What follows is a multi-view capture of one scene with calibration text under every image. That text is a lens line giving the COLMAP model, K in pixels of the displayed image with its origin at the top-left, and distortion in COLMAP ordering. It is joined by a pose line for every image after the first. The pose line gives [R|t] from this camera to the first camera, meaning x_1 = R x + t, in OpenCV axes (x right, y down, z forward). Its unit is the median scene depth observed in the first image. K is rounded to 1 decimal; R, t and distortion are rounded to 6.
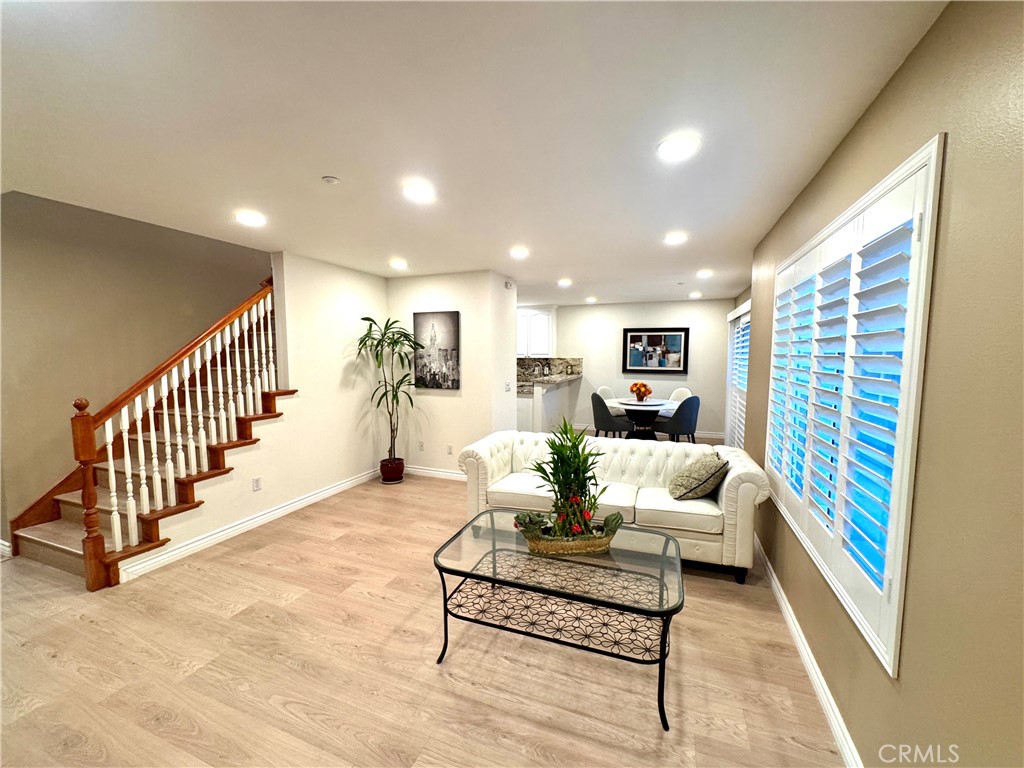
lens RADIAL K [[409.9, 0, 511.5], [0, 409.9, 386.5], [0, 0, 1]] dist [-0.001024, 0.000504]
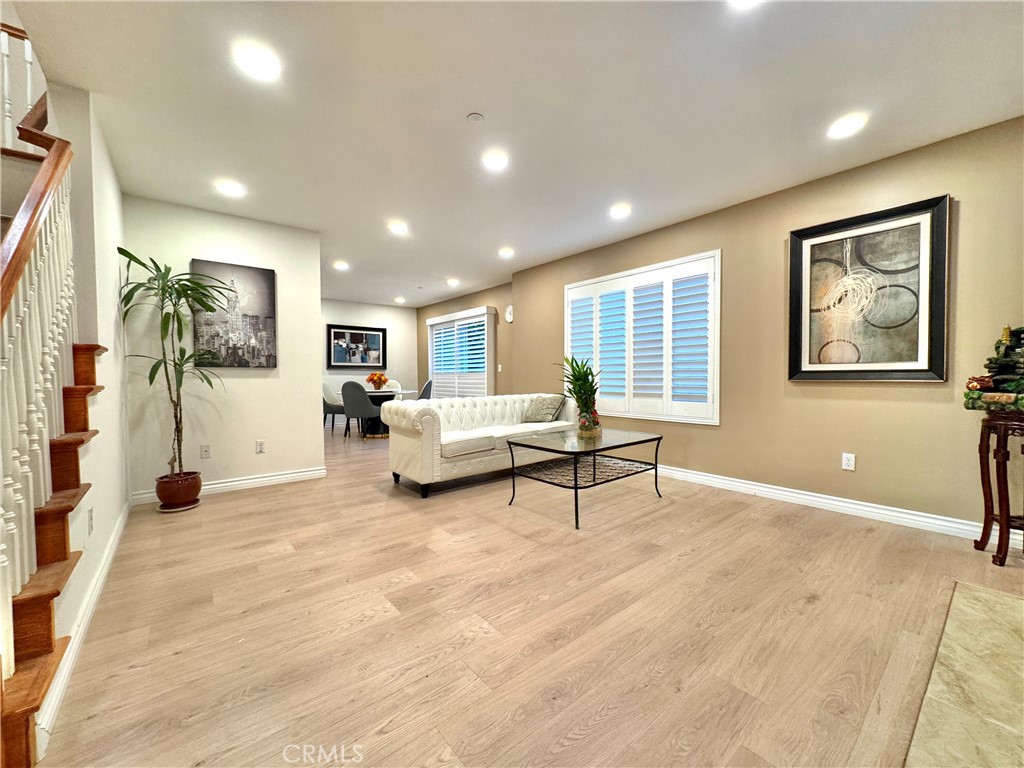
lens RADIAL K [[409.9, 0, 514.0], [0, 409.9, 384.5], [0, 0, 1]] dist [-0.001024, 0.000504]
pose [[0.485024, -0.024488, 0.874158, -0.598149], [0.078779, 0.996767, -0.015787, 0.087939], [-0.870945, 0.076522, 0.485385, 0.208877]]
